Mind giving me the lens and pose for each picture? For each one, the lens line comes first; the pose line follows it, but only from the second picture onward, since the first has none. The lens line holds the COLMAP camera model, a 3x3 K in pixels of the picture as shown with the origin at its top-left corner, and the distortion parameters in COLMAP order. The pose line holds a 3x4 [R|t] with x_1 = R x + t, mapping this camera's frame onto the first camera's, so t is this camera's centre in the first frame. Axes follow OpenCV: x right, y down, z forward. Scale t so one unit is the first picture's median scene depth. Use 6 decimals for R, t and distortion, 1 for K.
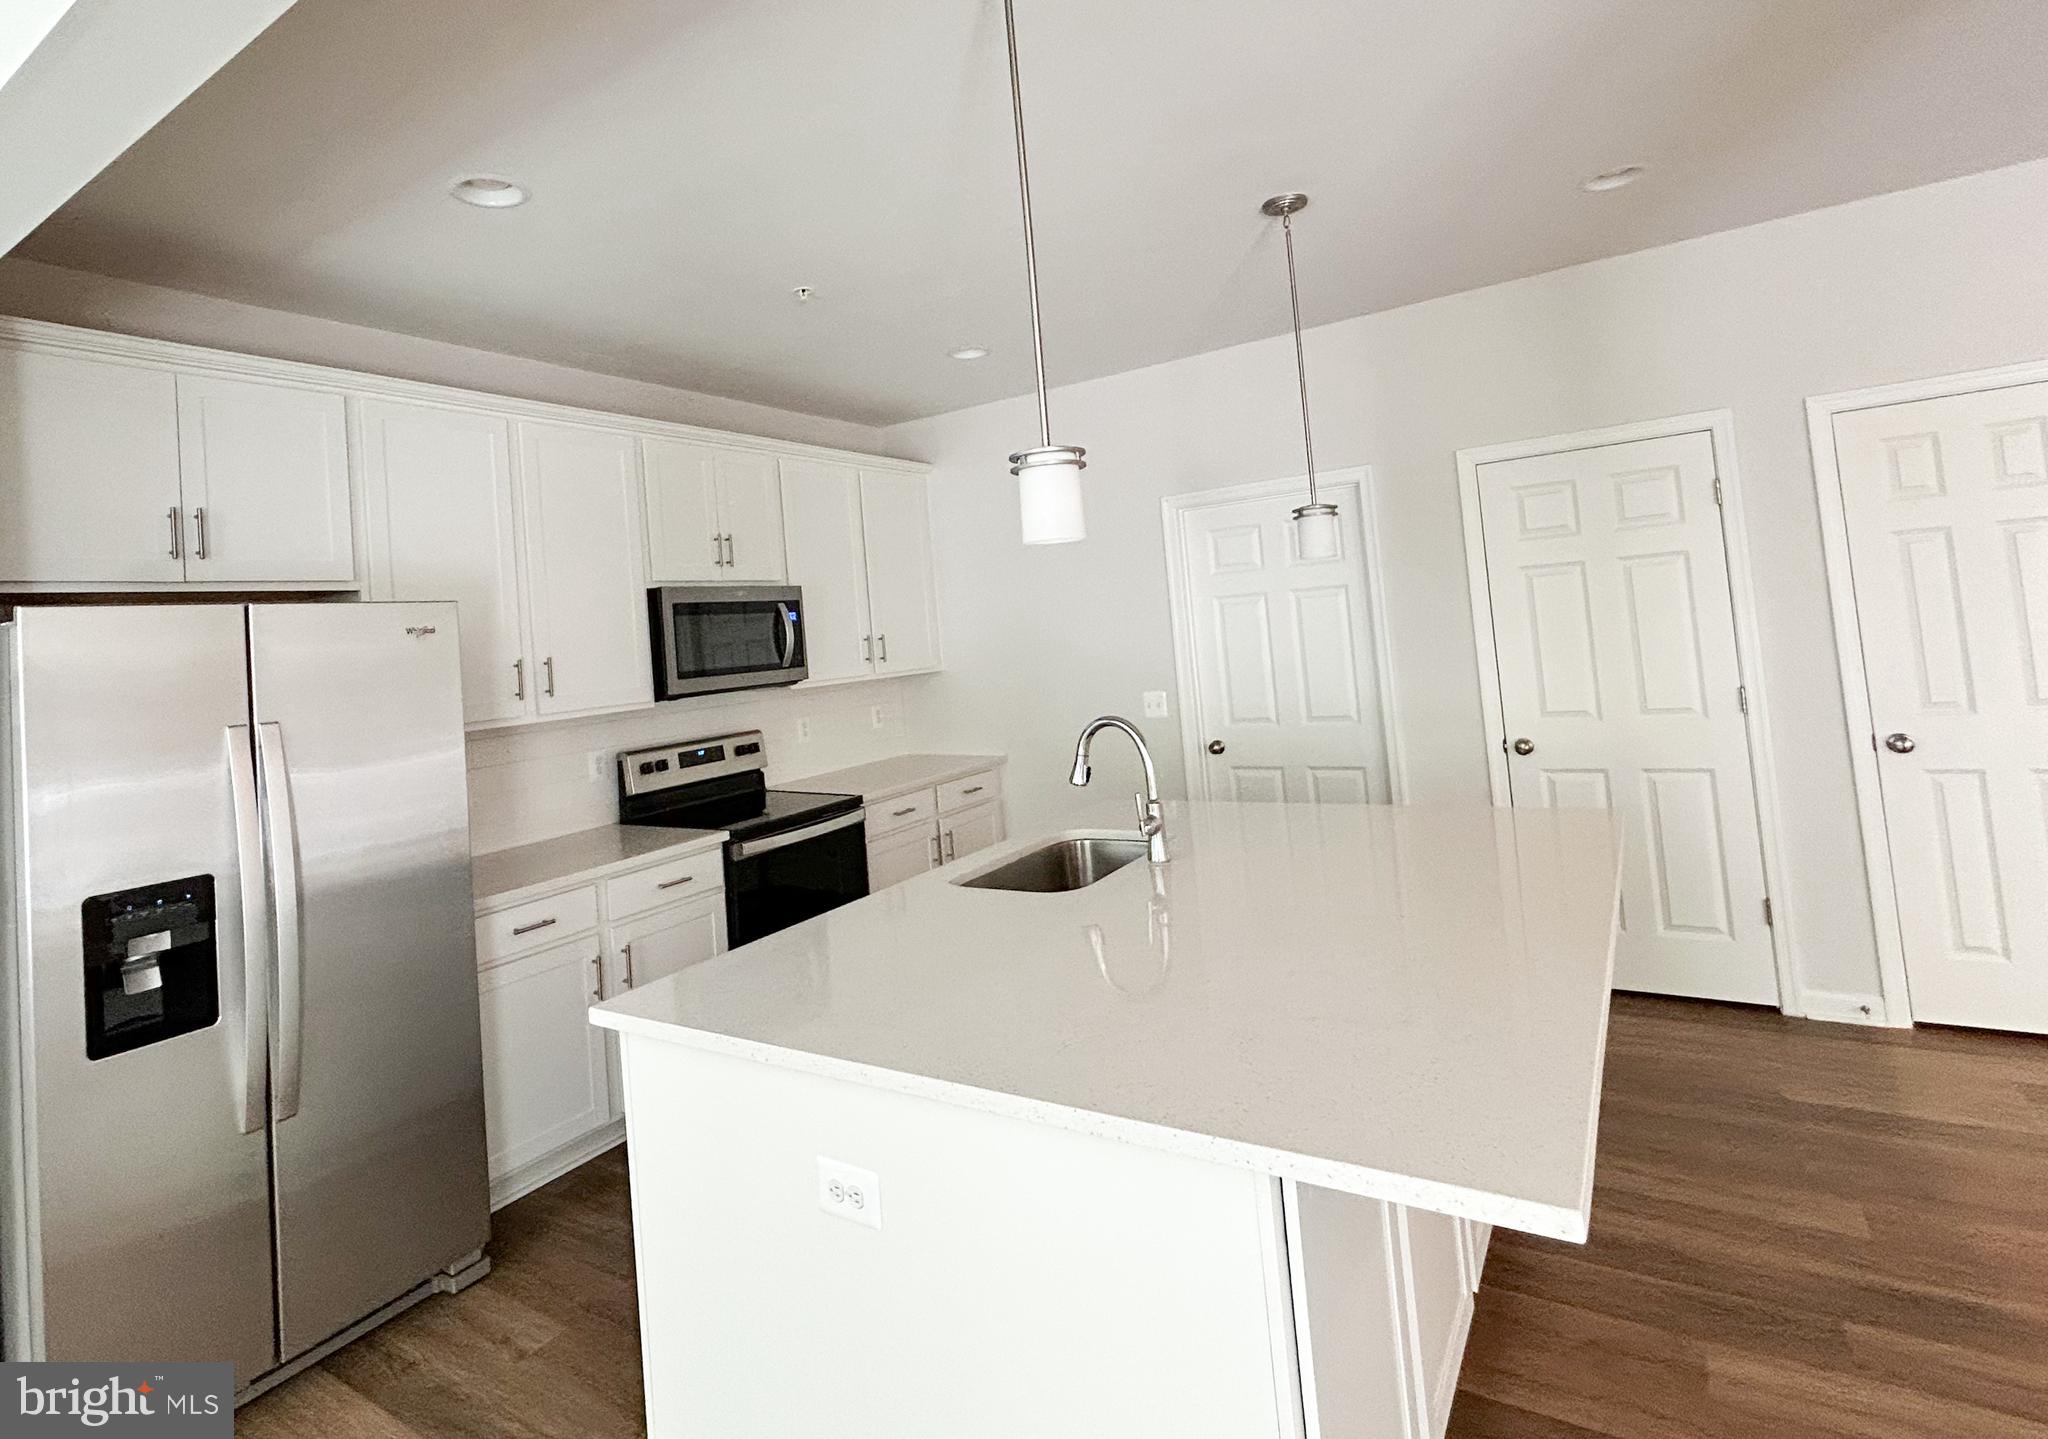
lens RADIAL K [[1038.3, 0, 949.1], [0, 1038.3, 593.5], [0, 0, 1]] dist [-0.001468, -0.000579]
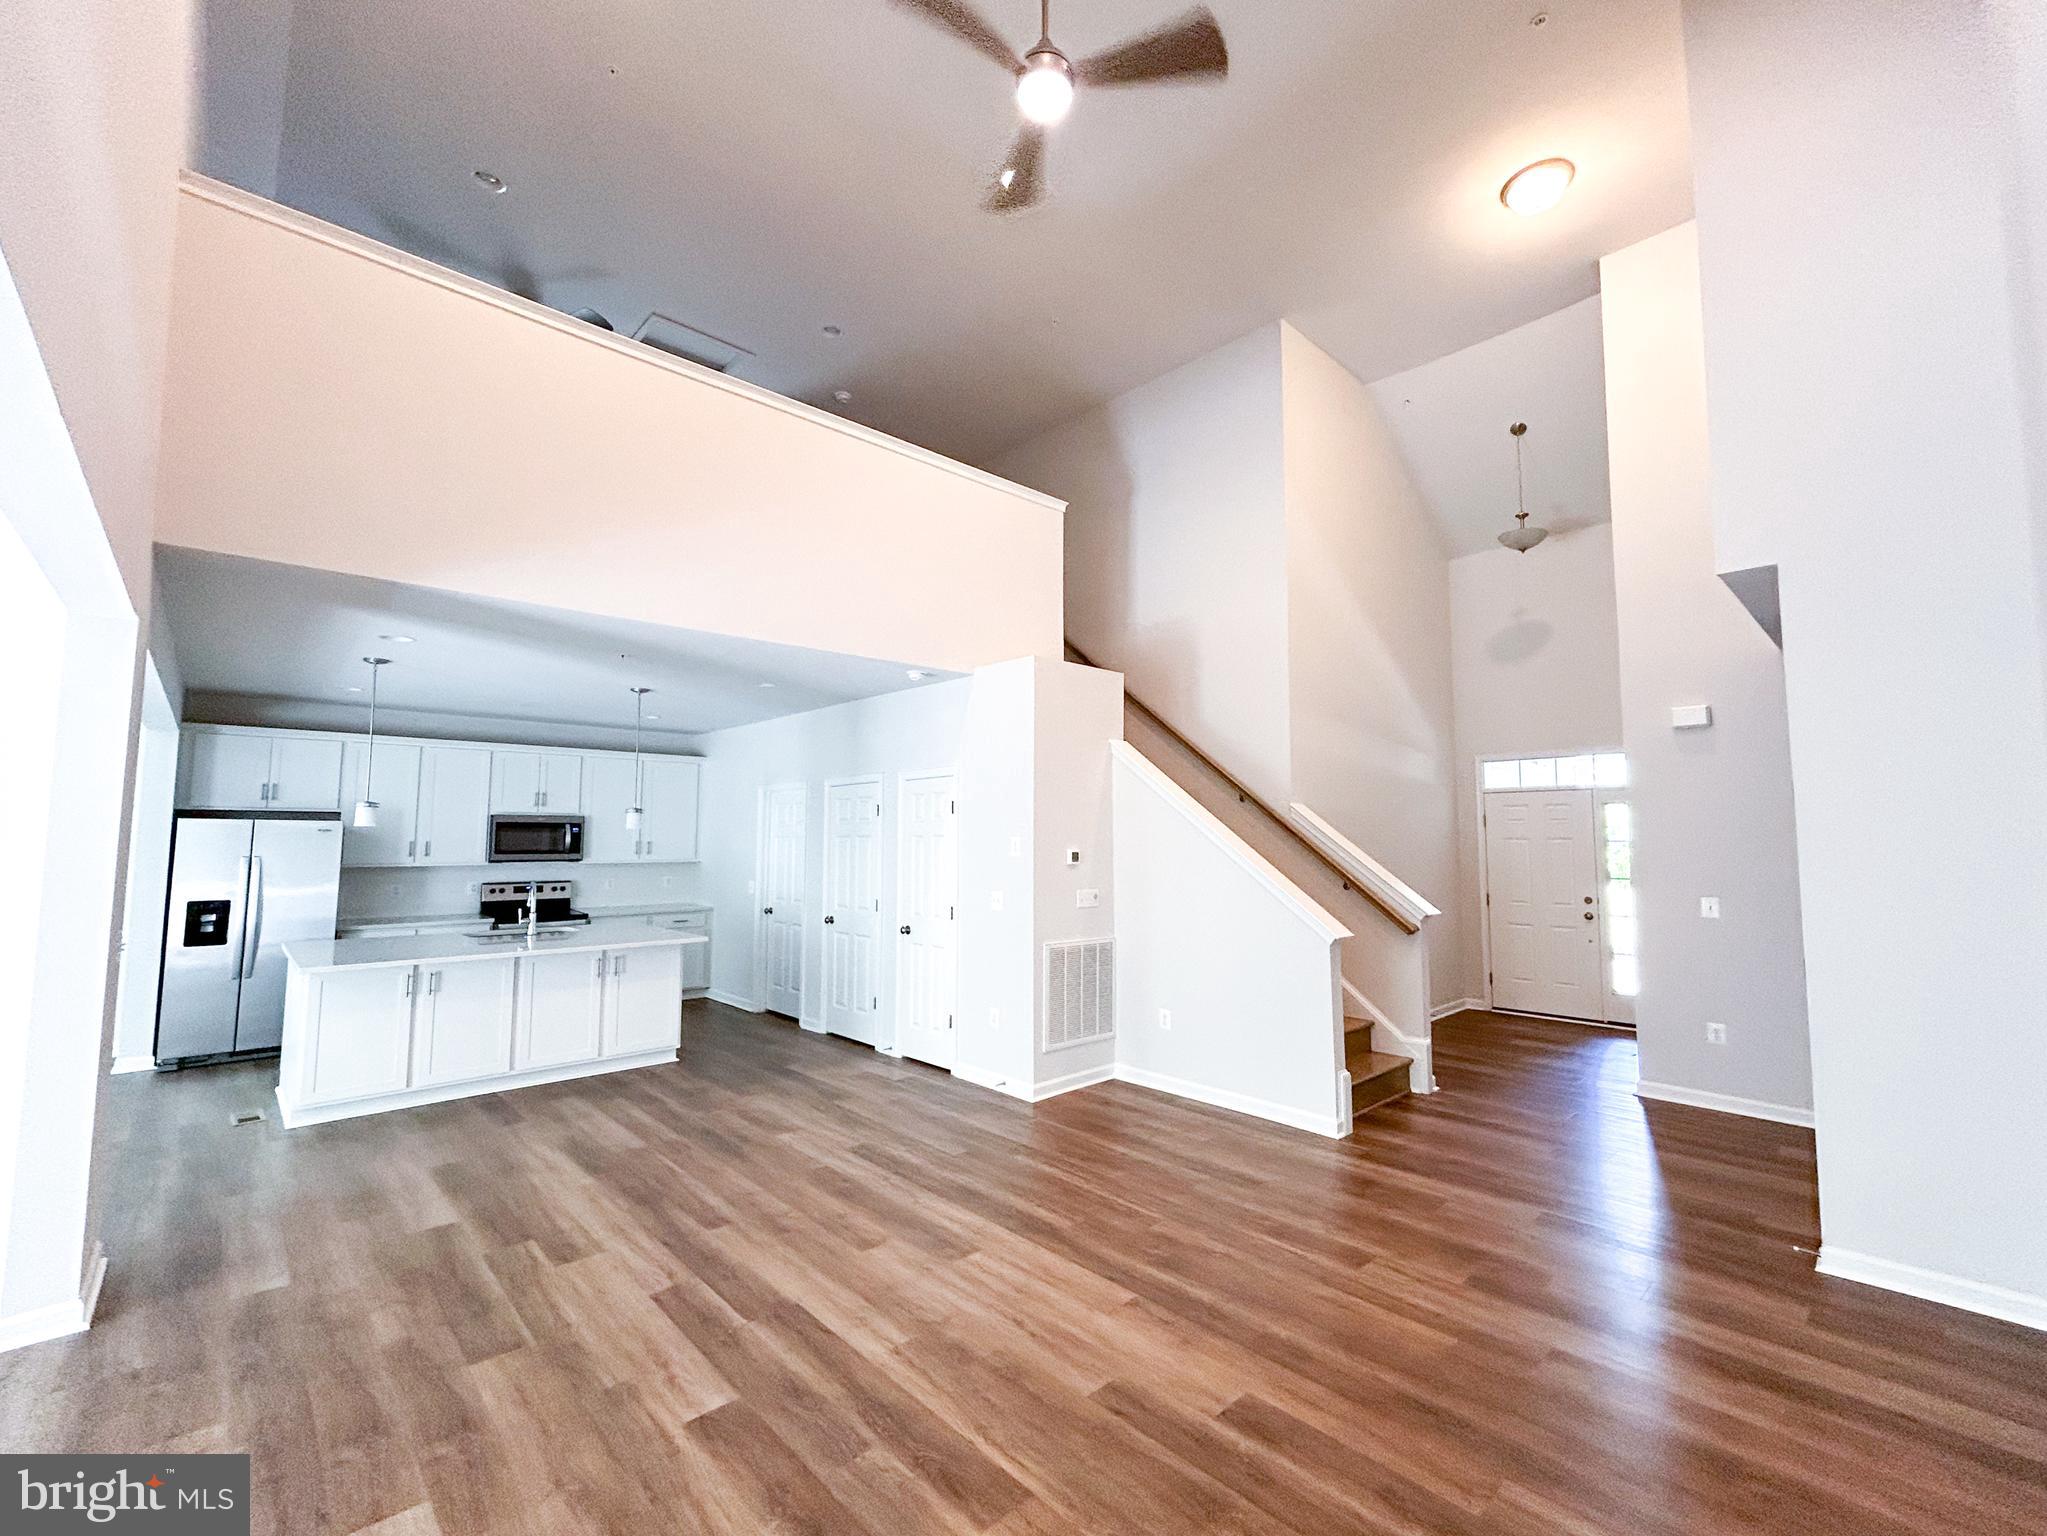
lens RADIAL K [[867.3, 0, 1046.3], [0, 867.3, 767.1], [0, 0, 1]] dist [-0.000478, 0.000015]
pose [[0.974829, 0.065485, -0.213118, 1.365589], [-0.072196, 0.997105, -0.023849, -0.158121], [0.210939, 0.038635, 0.976735, -0.673809]]
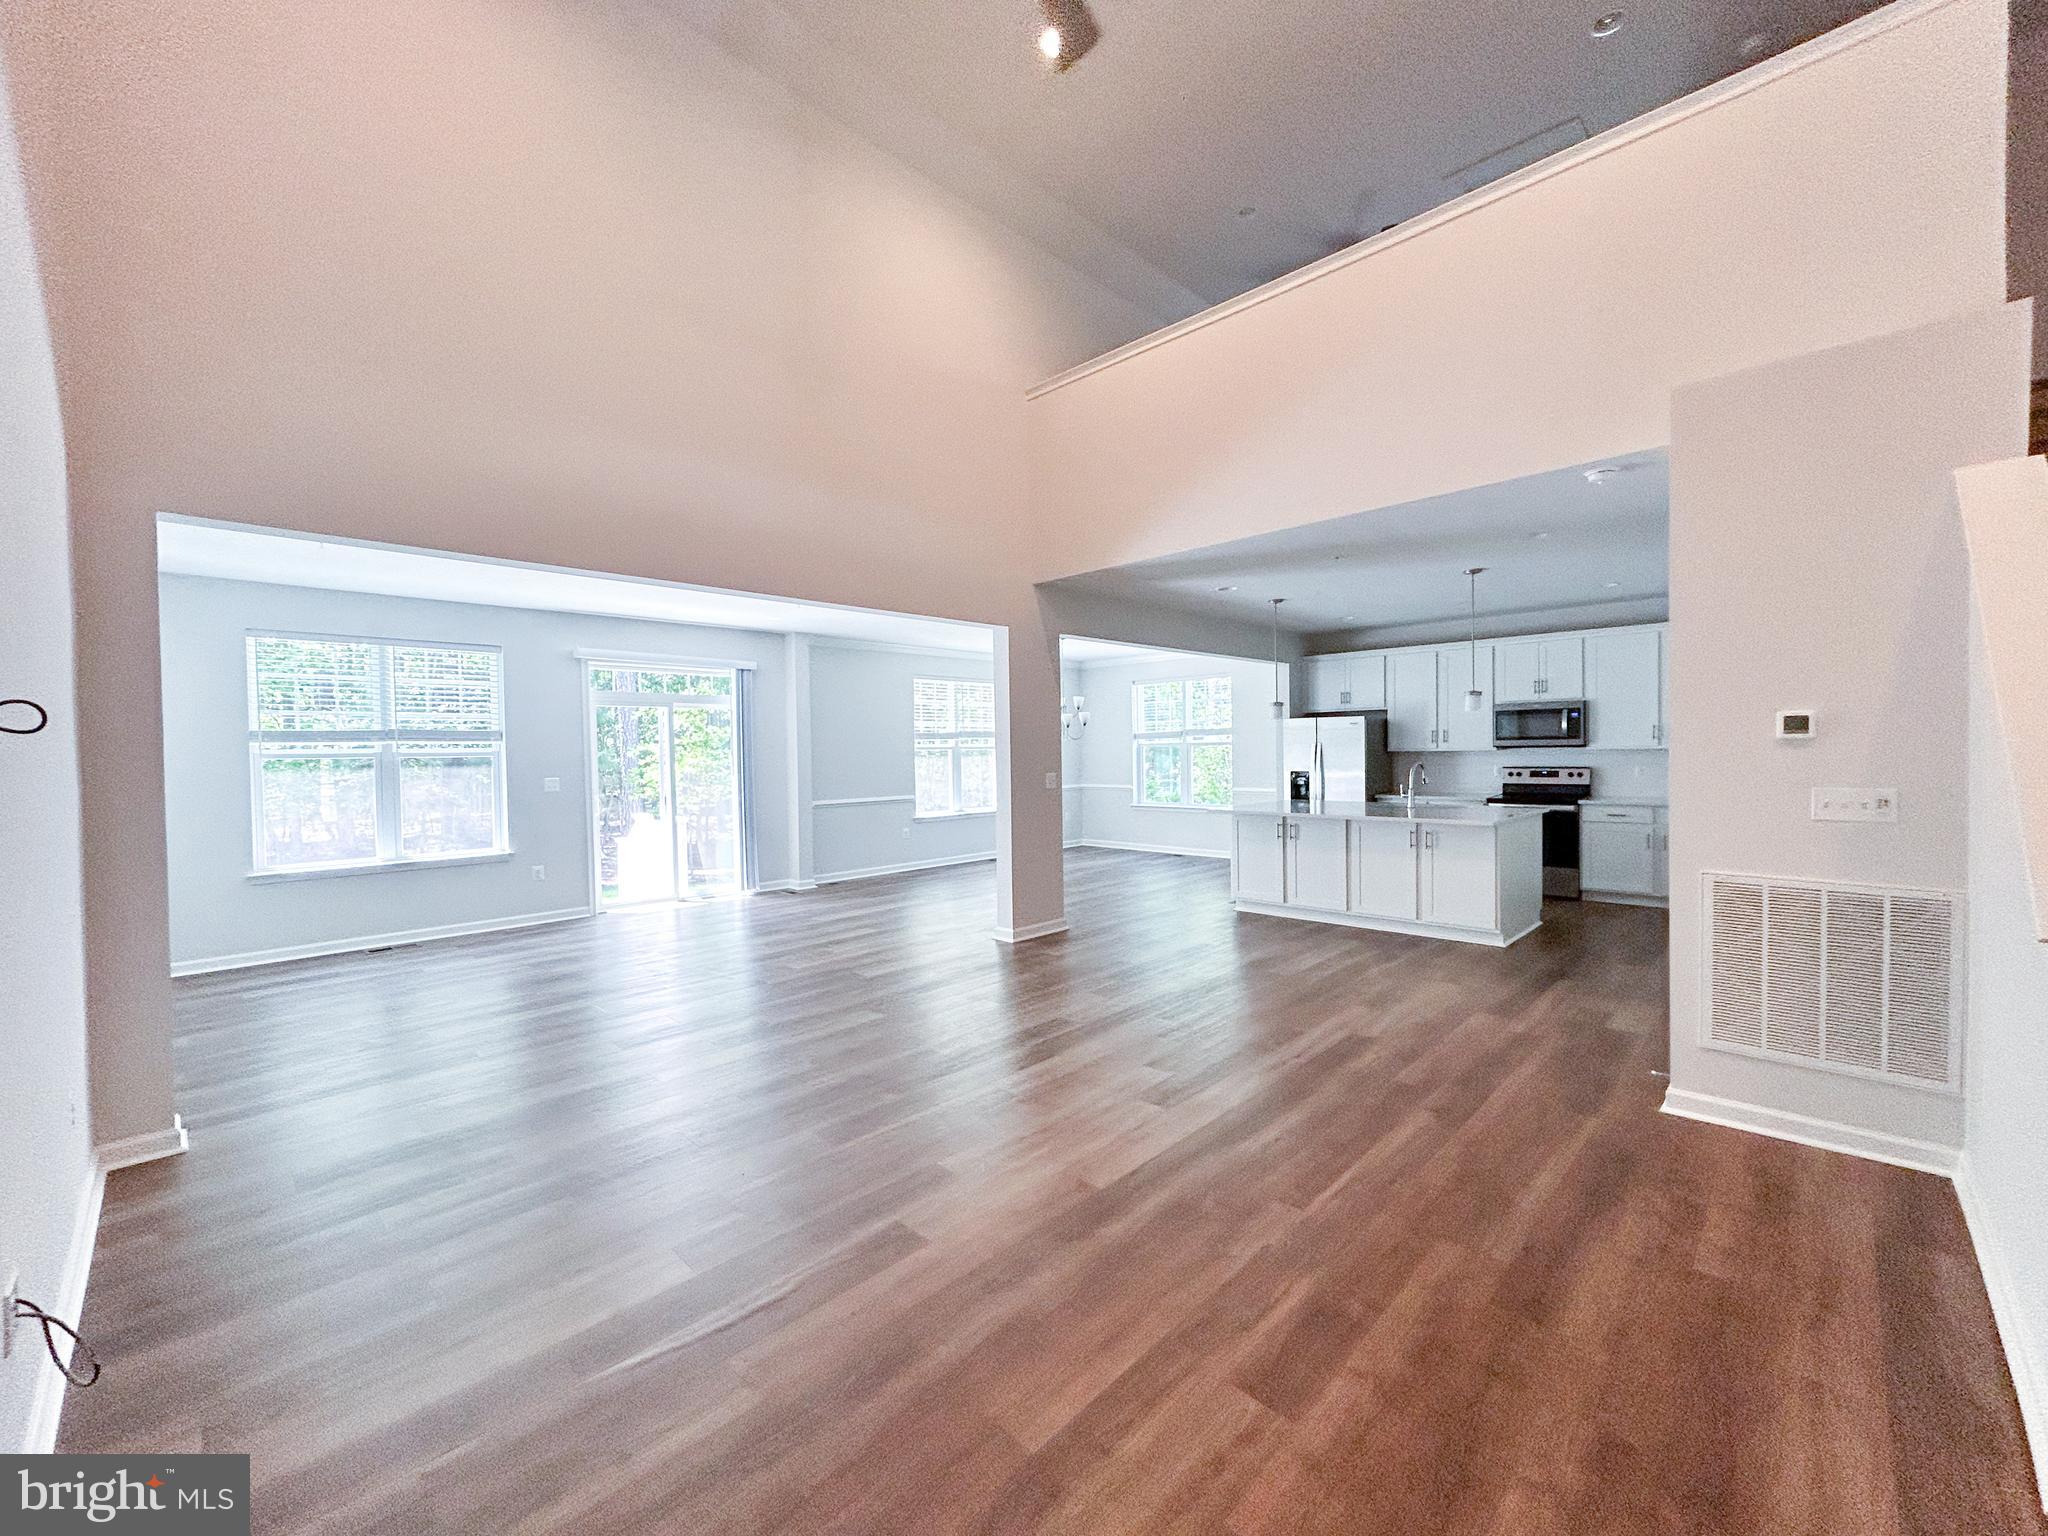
lens RADIAL K [[824.1, 0, 1024.0], [0, 824.1, 768.0], [0, 0, 1]] dist [-0.000760, 0.000057]
pose [[-0.172303, 0.105876, -0.979337, 1.955349], [0.072164, 0.992892, 0.094645, -0.128041], [0.982397, -0.054365, -0.178719, 0.197802]]
